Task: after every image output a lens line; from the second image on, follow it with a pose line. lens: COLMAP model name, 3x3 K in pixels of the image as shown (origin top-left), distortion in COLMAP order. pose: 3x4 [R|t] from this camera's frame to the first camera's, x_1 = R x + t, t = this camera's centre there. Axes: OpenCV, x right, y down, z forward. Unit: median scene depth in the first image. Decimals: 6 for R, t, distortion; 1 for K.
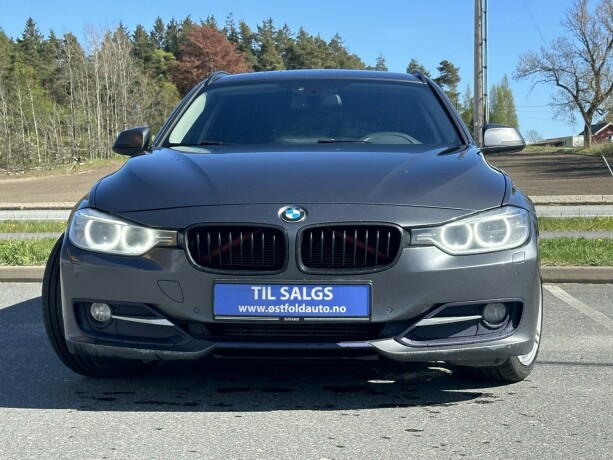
lens RADIAL K [[1105.6, 0, 306.5], [0, 1105.6, 230.0], [0, 0, 1]] dist [0.042736, 0.164660]
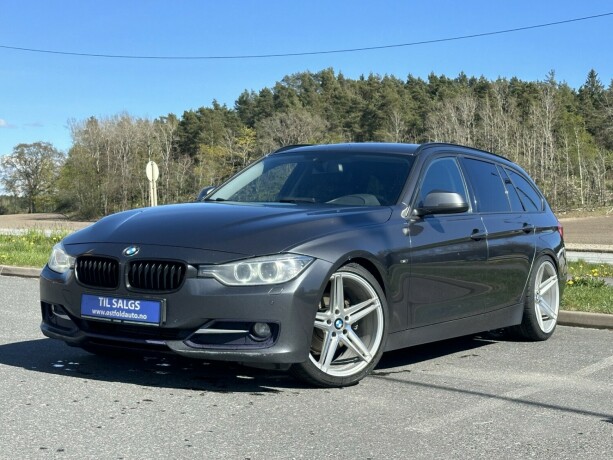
lens RADIAL K [[1034.2, 0, 306.5], [0, 1034.2, 230.0], [0, 0, 1]] dist [0.054763, 0.049081]
pose [[0.866469, 0.036015, -0.497930, 0.883541], [-0.053421, 0.998357, -0.020748, -0.026377], [0.496365, 0.044578, 0.866969, -0.096477]]
